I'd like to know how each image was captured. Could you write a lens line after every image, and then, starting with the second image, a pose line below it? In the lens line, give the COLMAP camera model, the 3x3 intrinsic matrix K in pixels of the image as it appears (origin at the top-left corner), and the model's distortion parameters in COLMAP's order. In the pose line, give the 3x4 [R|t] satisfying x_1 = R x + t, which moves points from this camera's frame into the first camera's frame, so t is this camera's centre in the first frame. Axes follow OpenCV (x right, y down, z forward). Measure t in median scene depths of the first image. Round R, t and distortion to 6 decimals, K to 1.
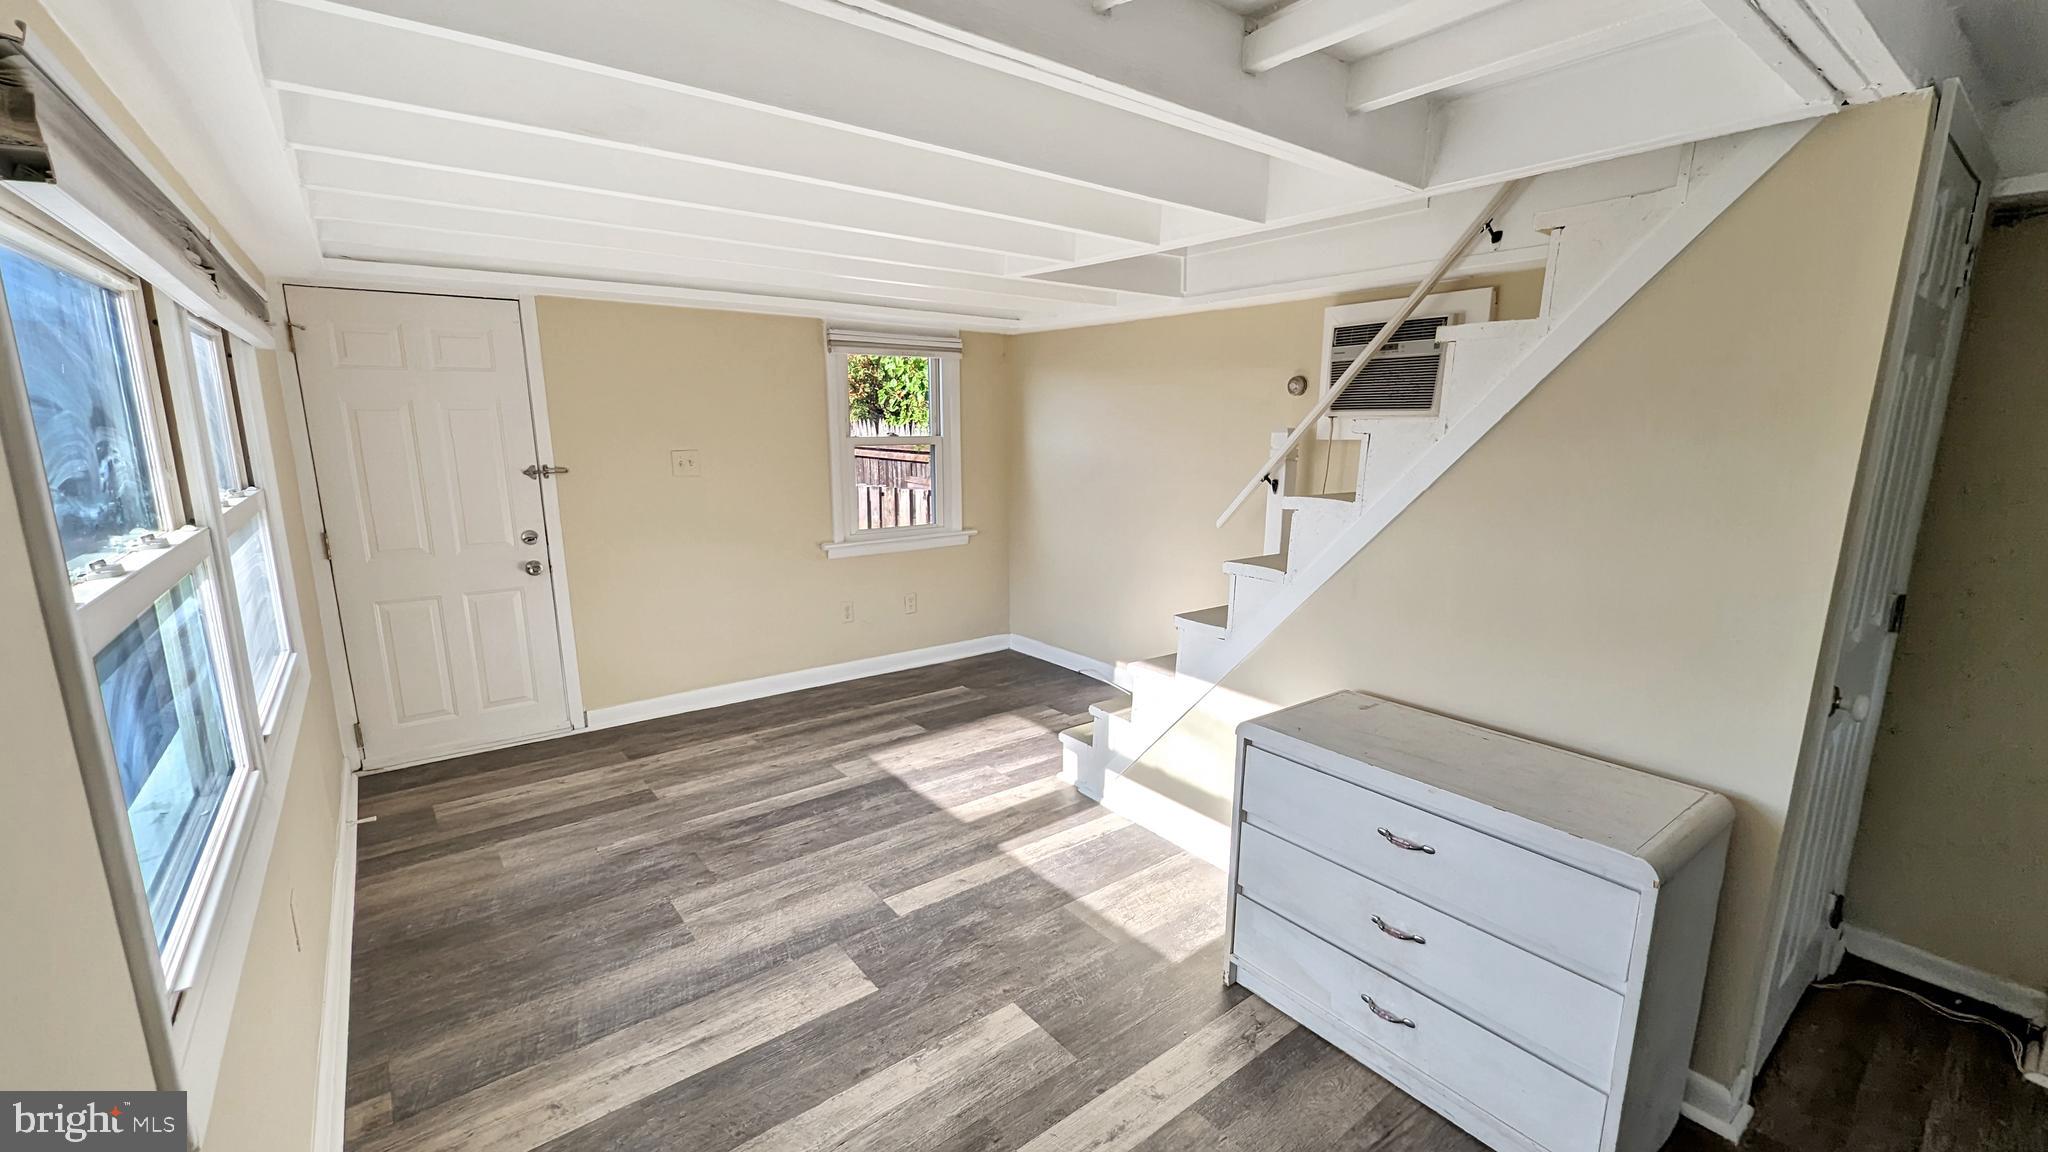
lens RADIAL K [[871.7, 0, 1039.0], [0, 871.7, 595.8], [0, 0, 1]] dist [-0.001121, -0.000110]
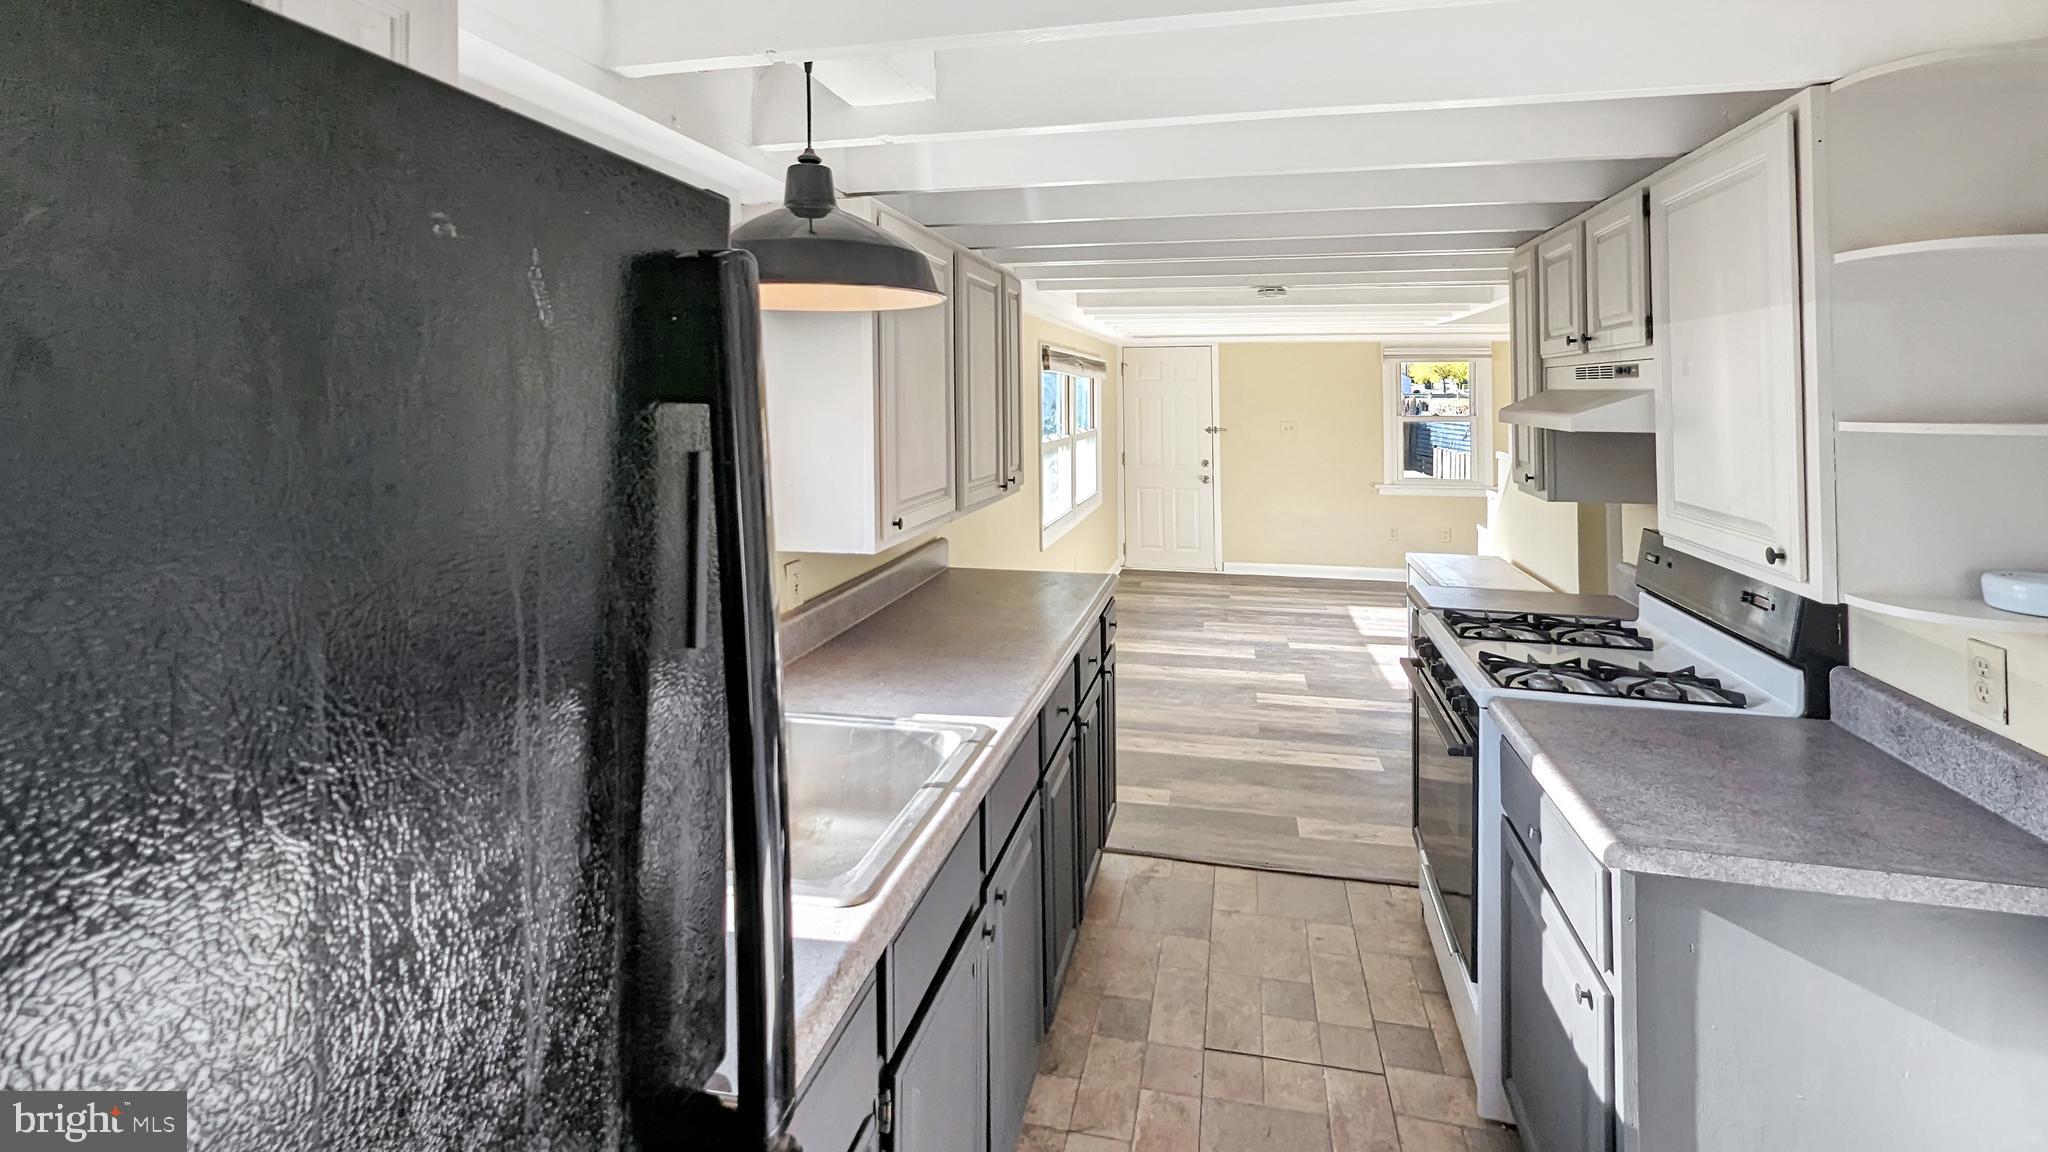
lens RADIAL K [[871.7, 0, 1039.0], [0, 871.7, 595.8], [0, 0, 1]] dist [-0.001121, -0.000110]
pose [[0.649609, 0.166324, -0.741852, 0.705730], [-0.147269, 0.984823, 0.091841, 0.105747], [0.745869, 0.049591, 0.664245, -0.593365]]
